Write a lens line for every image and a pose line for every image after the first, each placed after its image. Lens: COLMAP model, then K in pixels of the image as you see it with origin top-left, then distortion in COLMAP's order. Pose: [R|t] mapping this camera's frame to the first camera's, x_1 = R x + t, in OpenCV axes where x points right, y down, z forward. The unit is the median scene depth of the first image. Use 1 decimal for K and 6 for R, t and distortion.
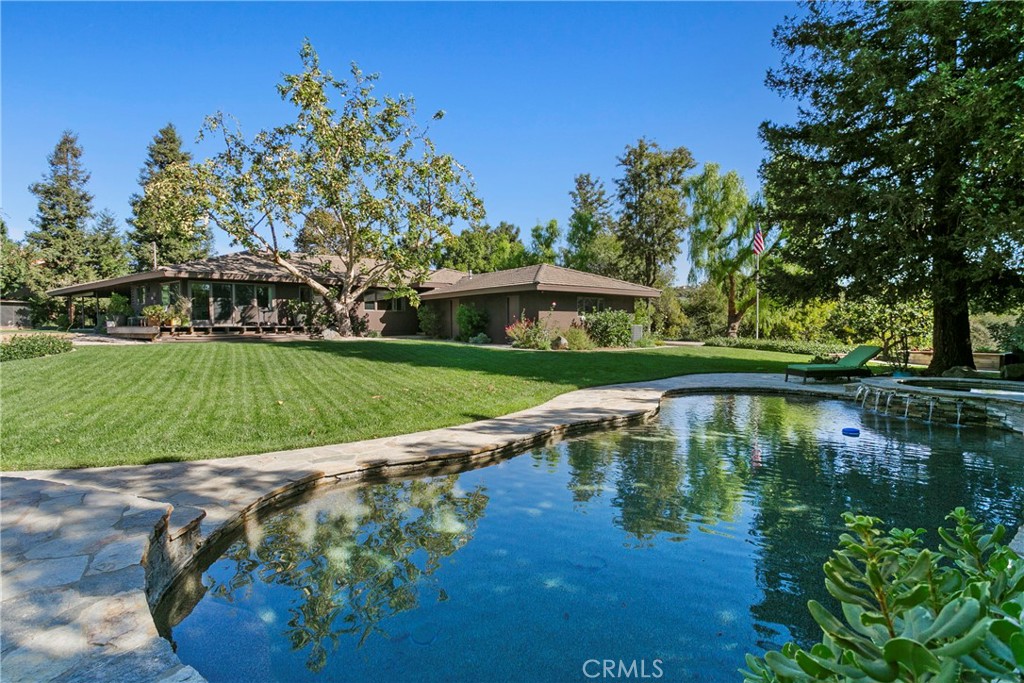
lens RADIAL K [[505.8, 0, 507.6], [0, 505.8, 336.3], [0, 0, 1]] dist [0.003487, 0.001184]
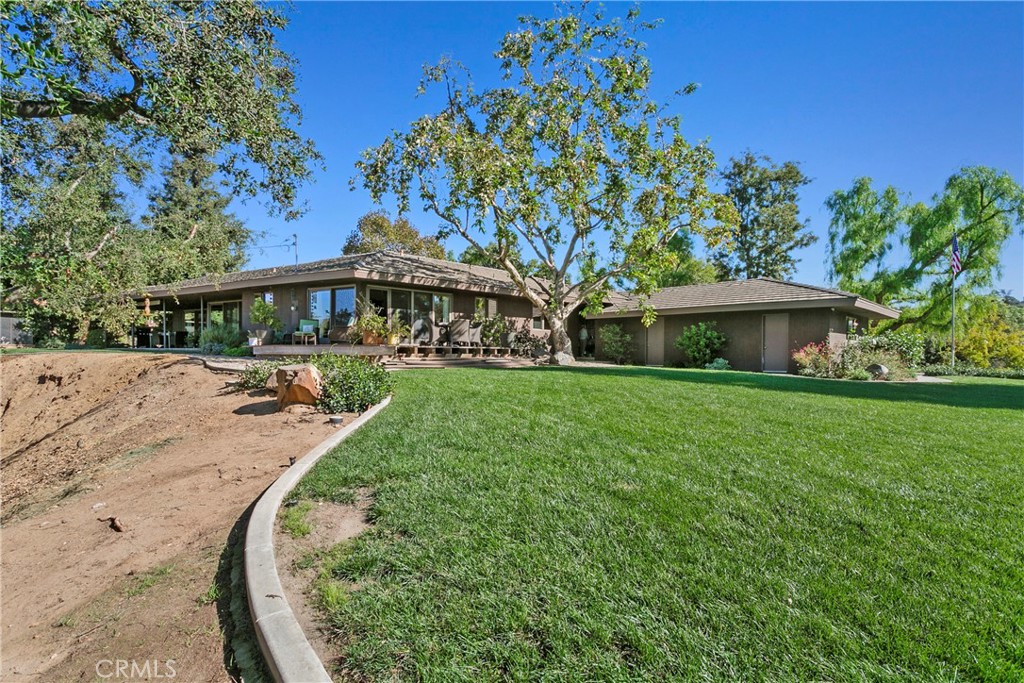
lens RADIAL K [[507.1, 0, 512.2], [0, 507.1, 357.7], [0, 0, 1]] dist [-0.006834, -0.000296]
pose [[0.993222, 0.009079, 0.115875, -0.479238], [-0.008467, 0.999947, -0.005775, 0.000424], [-0.115921, 0.004755, 0.993247, 0.219100]]
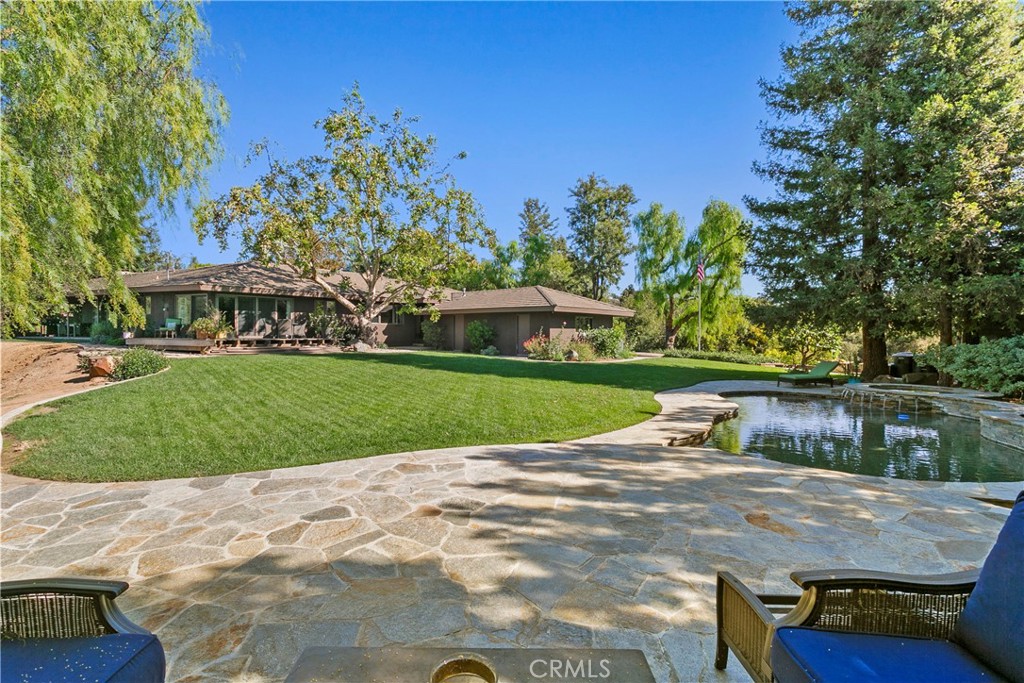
lens RADIAL K [[494.5, 0, 513.3], [0, 494.5, 335.0], [0, 0, 1]] dist [0.010471, 0.000125]
pose [[0.980617, 0.009629, 0.195698, -0.221010], [-0.006932, 0.999871, -0.014463, -0.014747], [-0.195813, 0.012826, 0.980557, -0.108952]]
